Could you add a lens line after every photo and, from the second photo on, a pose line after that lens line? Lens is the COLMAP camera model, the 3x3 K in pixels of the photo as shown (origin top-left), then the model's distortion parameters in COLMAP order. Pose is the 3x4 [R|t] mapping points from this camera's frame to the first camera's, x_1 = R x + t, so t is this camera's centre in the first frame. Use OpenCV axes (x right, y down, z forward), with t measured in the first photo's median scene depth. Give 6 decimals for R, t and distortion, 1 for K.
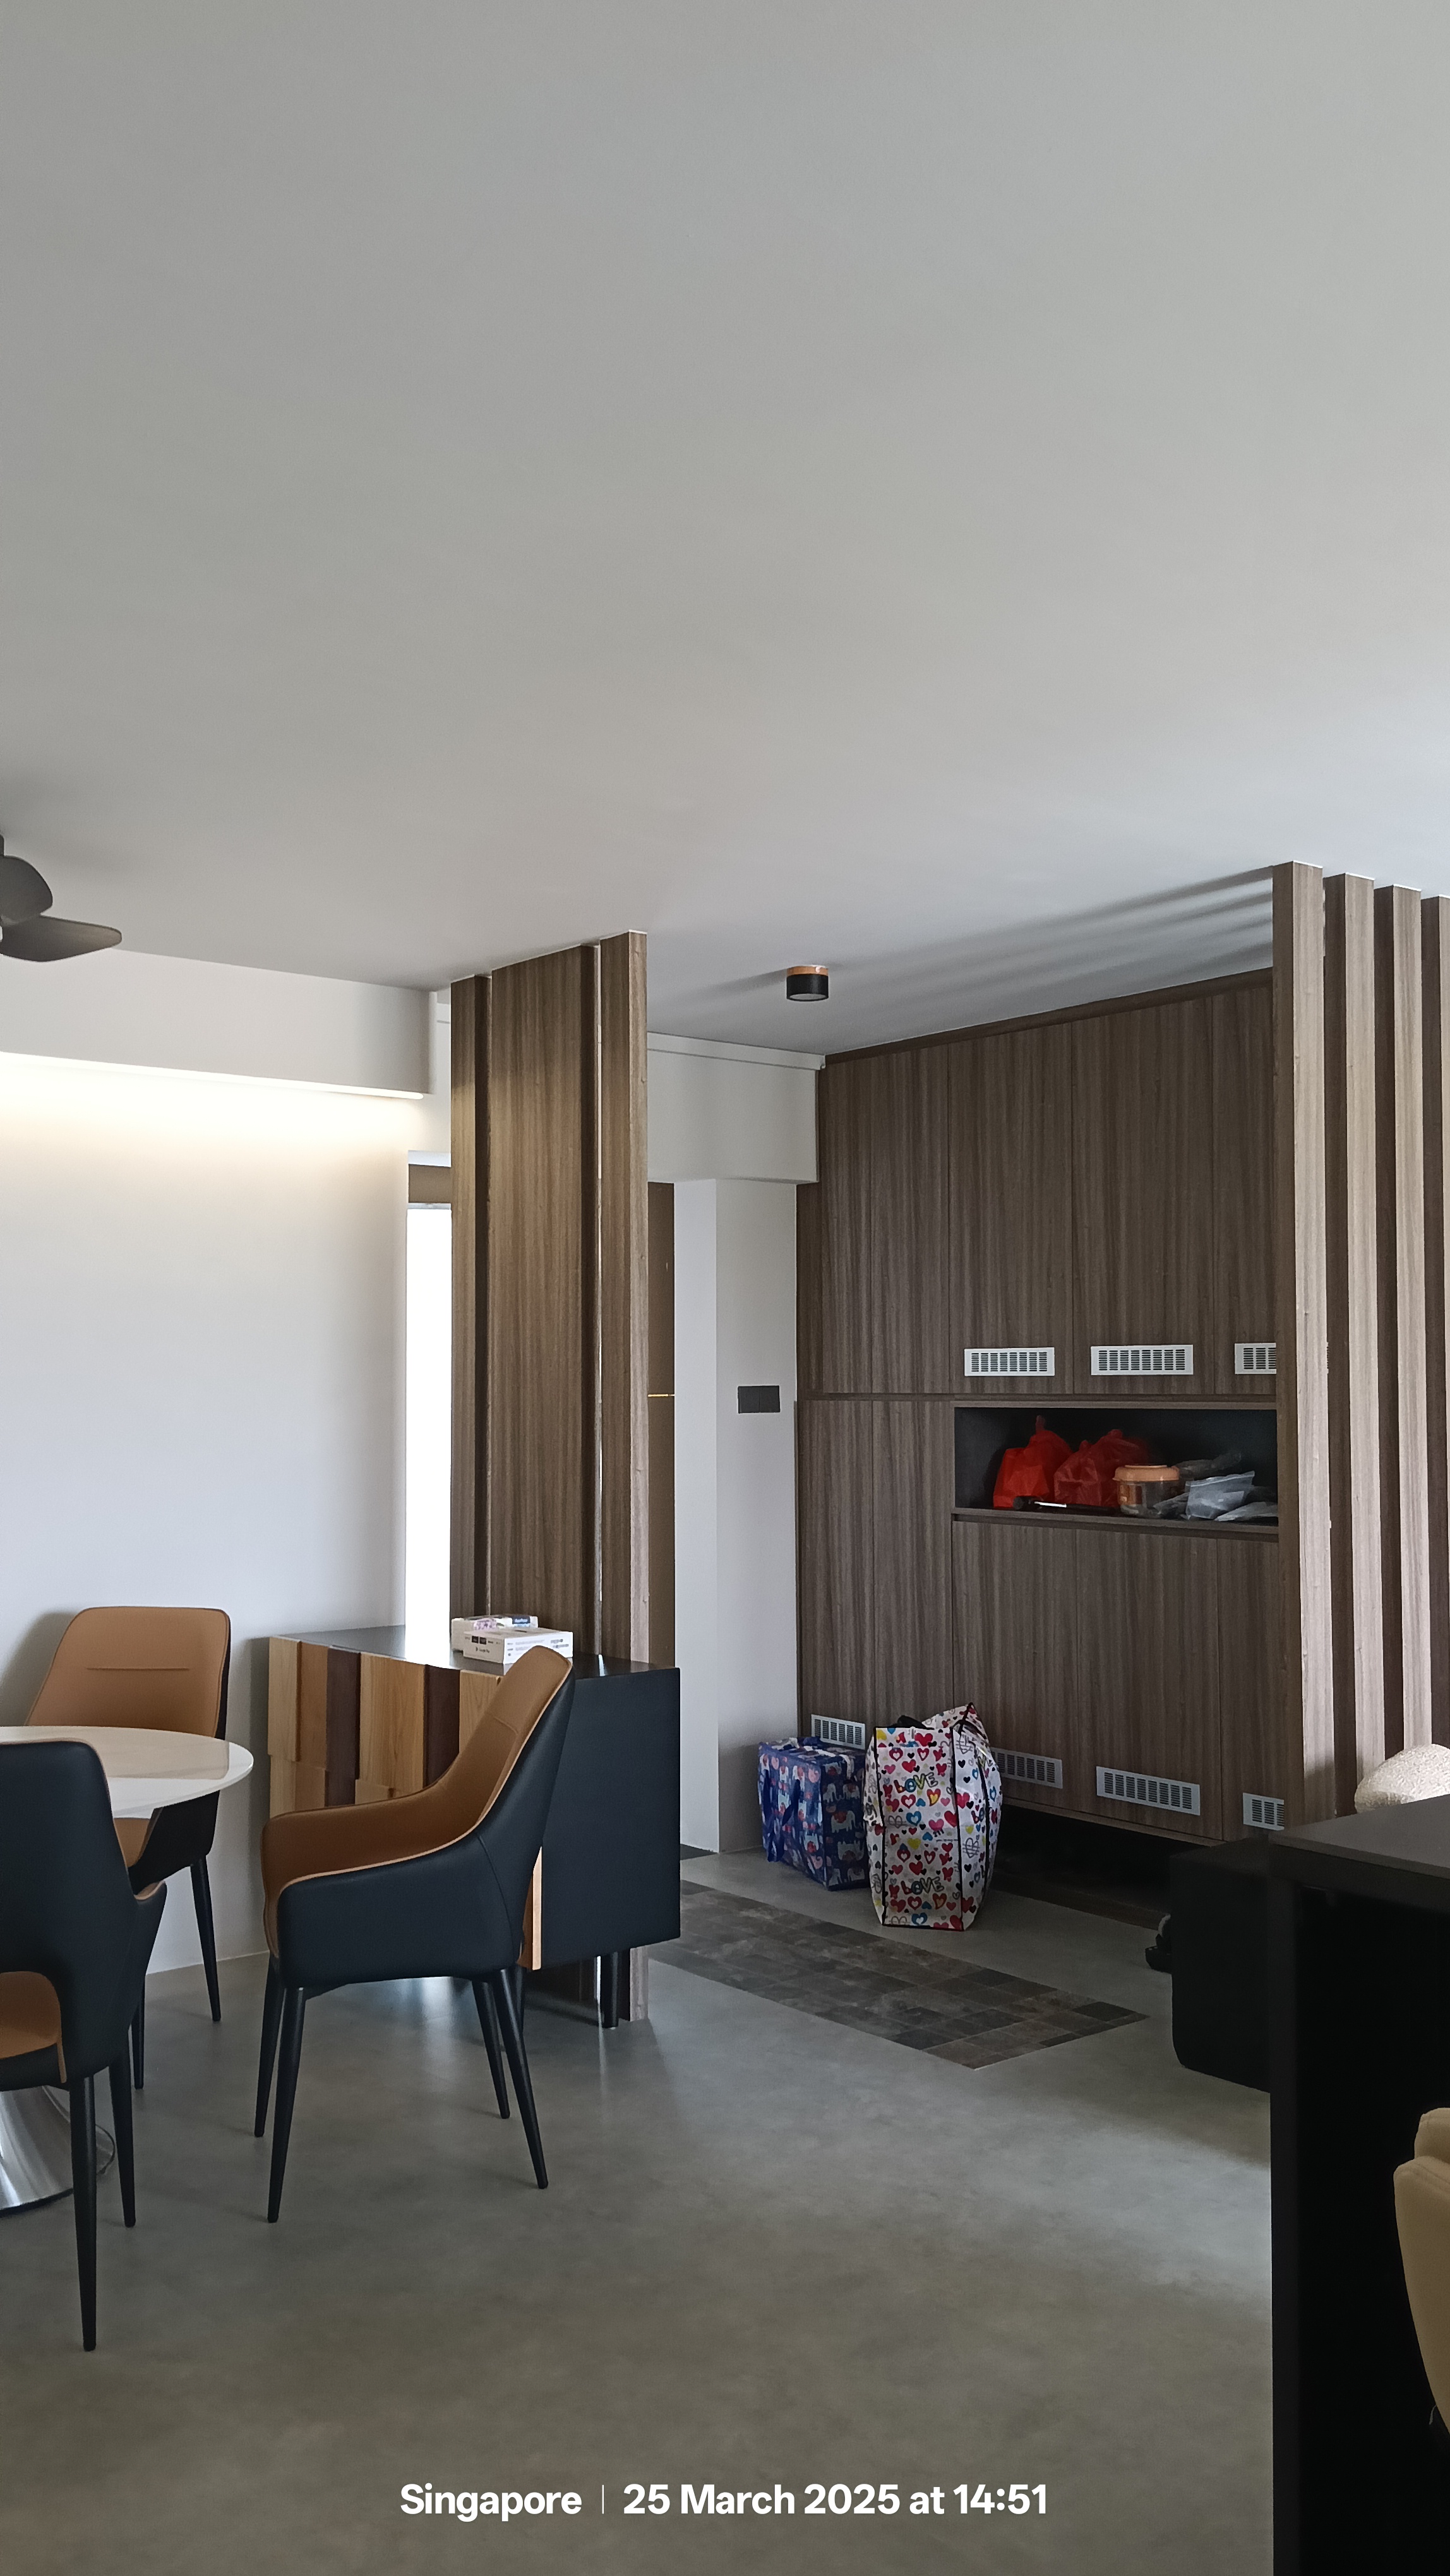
lens RADIAL K [[2005.2, 0, 725.0], [0, 2005.2, 1288.0], [0, 0, 1]] dist [0.001885, -0.000151]
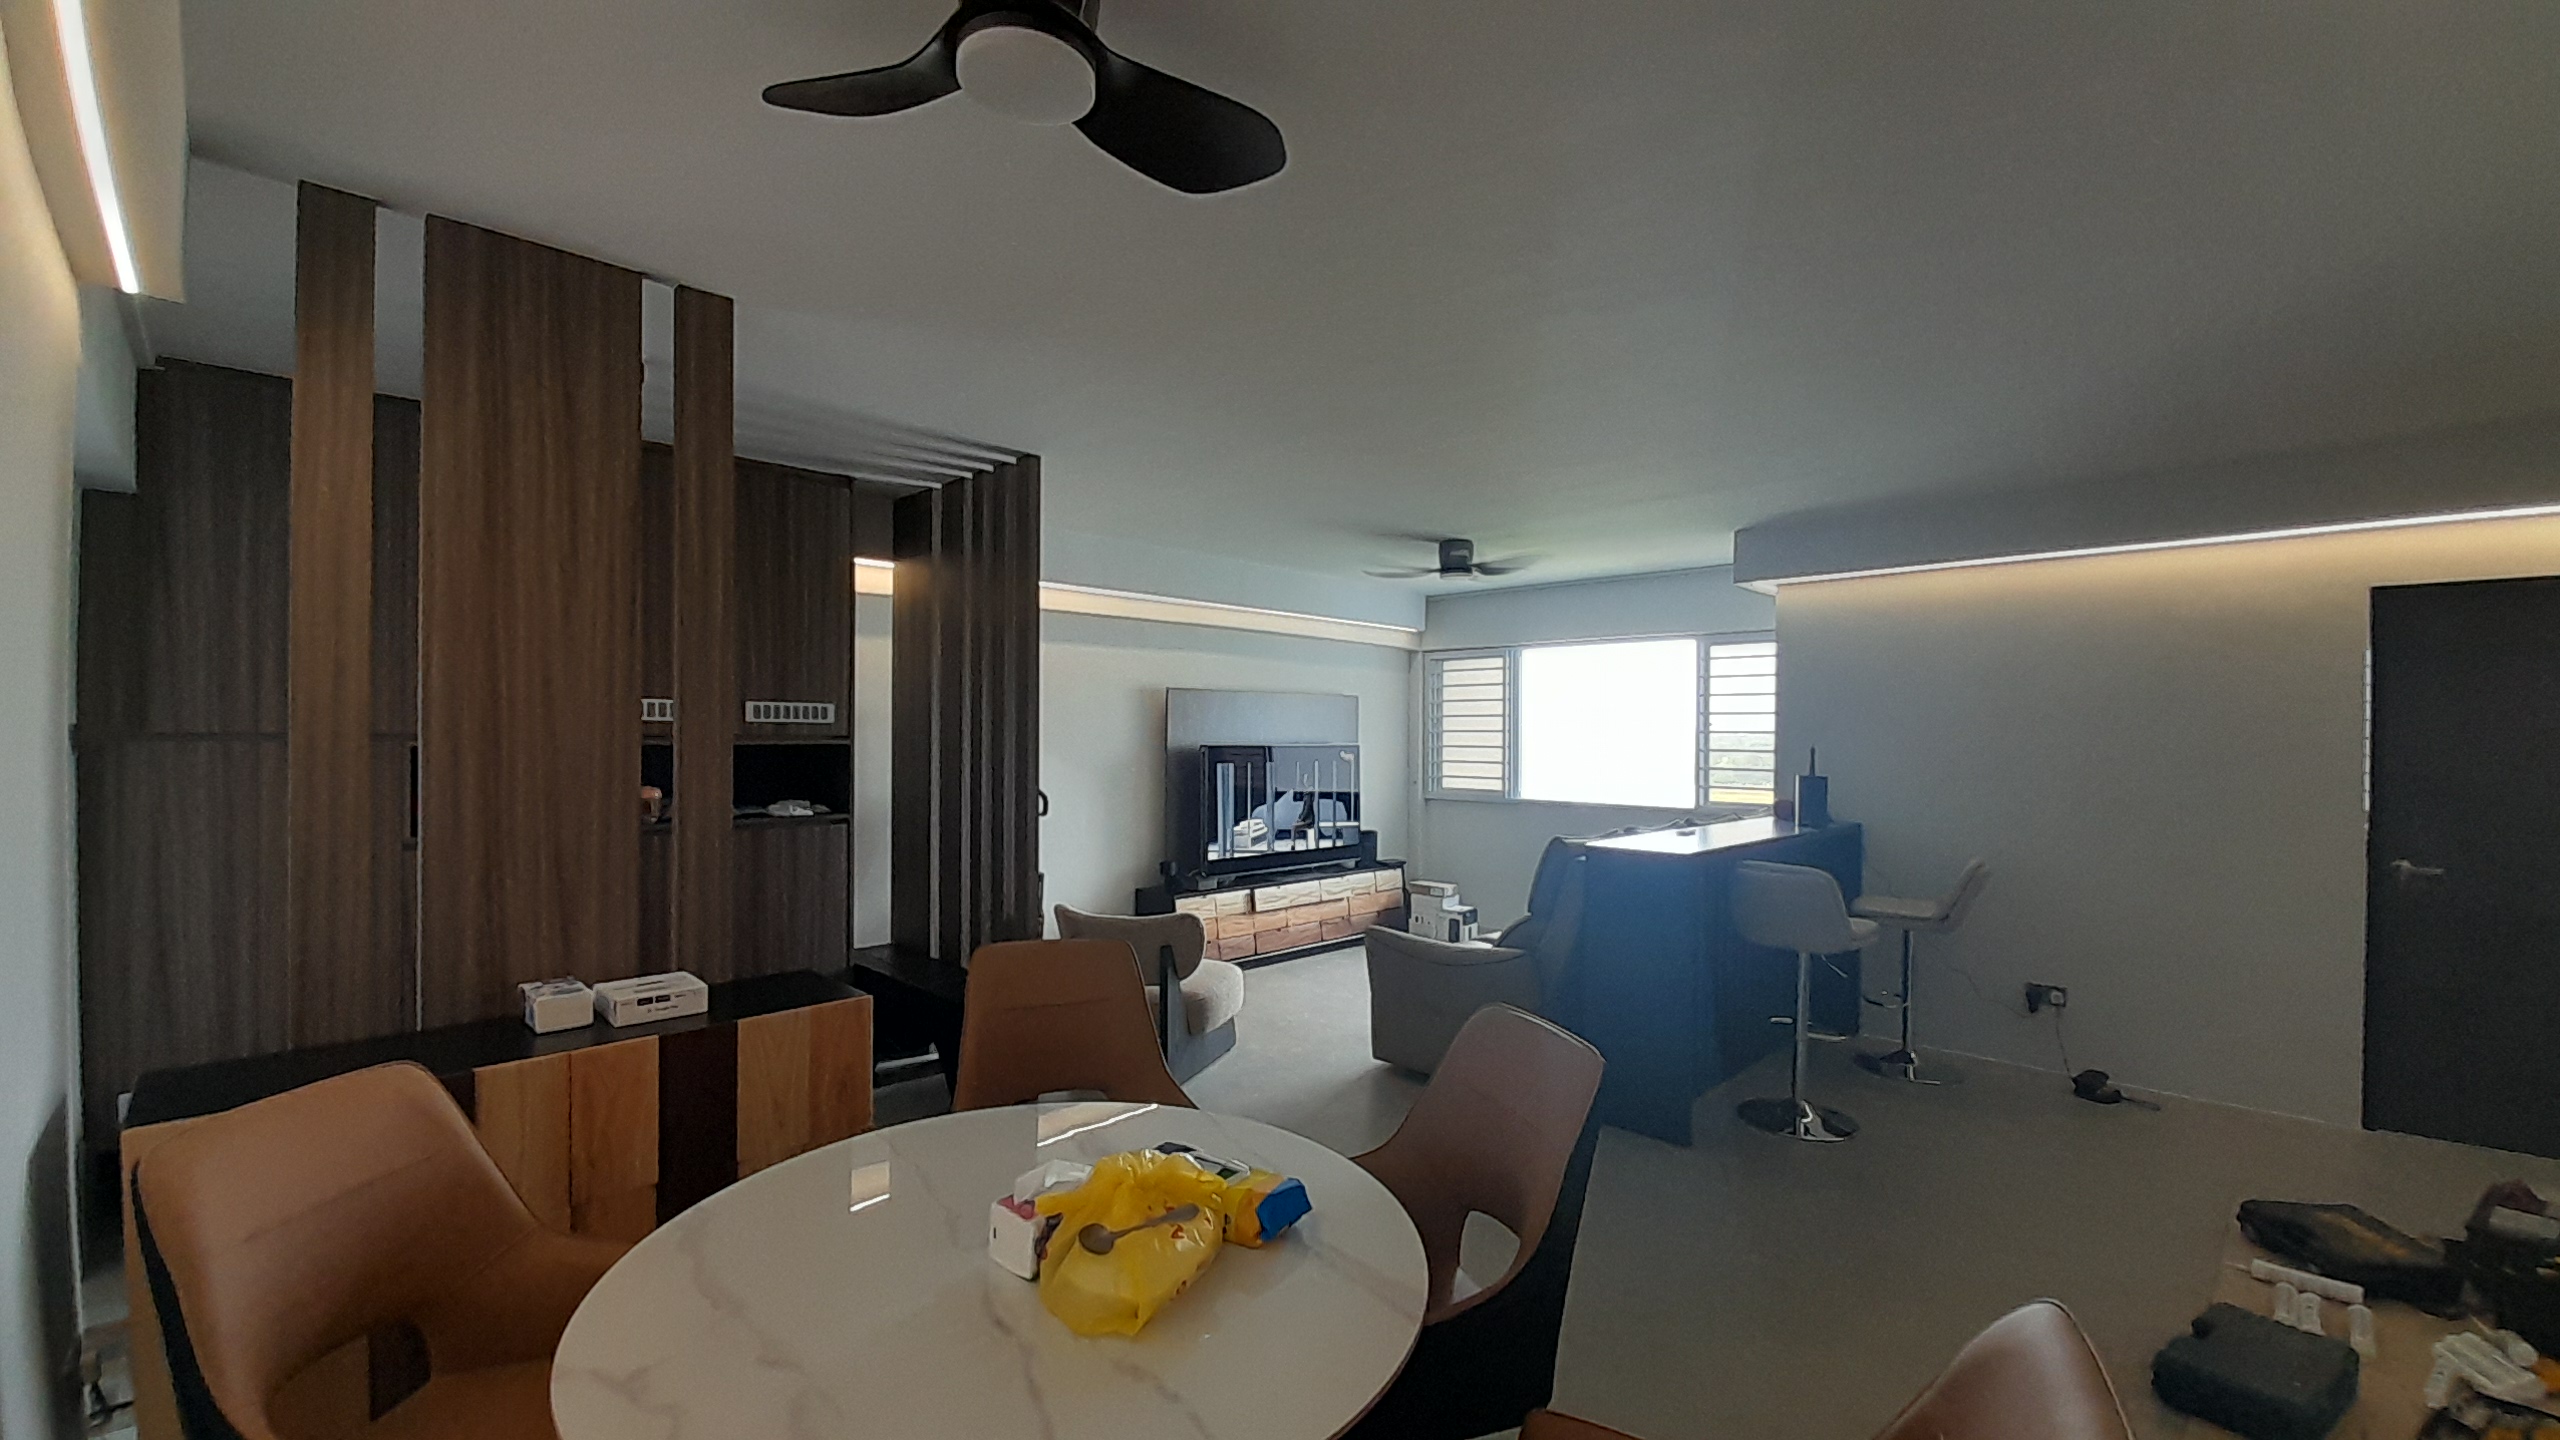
lens RADIAL K [[1006.2, 0, 1268.8], [0, 1006.2, 714.4], [0, 0, 1]] dist [0.000023, -0.000020]
pose [[-0.103532, 0.019425, 0.994436, -0.522069], [-0.055097, 0.998162, -0.025234, 0.033530], [-0.993099, -0.057403, -0.102272, 0.657858]]
